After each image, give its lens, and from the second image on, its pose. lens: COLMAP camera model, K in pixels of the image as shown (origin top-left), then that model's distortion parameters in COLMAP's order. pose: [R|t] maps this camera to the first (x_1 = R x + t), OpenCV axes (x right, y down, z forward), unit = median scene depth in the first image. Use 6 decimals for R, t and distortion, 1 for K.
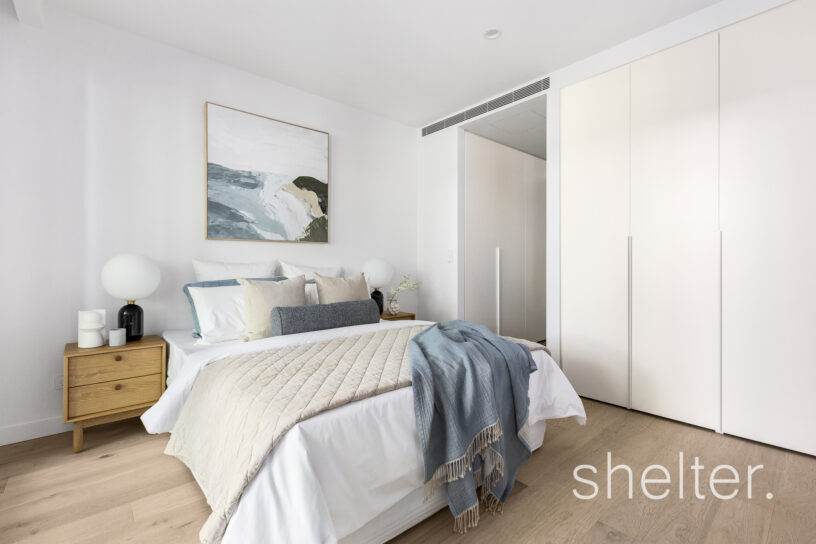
lens RADIAL K [[366.9, 0, 406.9], [0, 366.9, 265.4], [0, 0, 1]] dist [0.002139, 0.000383]
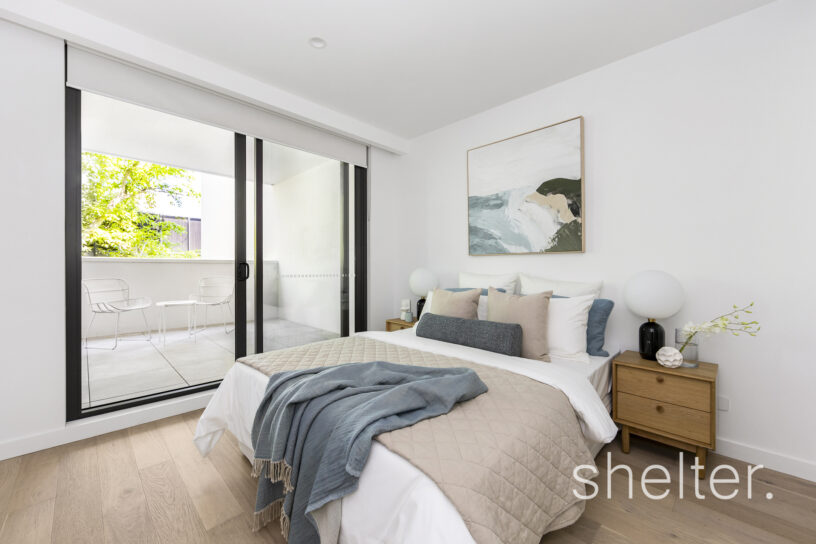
lens RADIAL K [[319.2, 0, 408.9], [0, 319.2, 269.0], [0, 0, 1]] dist [-0.000276, 0.000017]
pose [[0.089086, 0.005863, -0.996007, 0.498434], [-0.007731, 0.999957, 0.005195, -0.026425], [0.995994, 0.007237, 0.089127, 0.614250]]
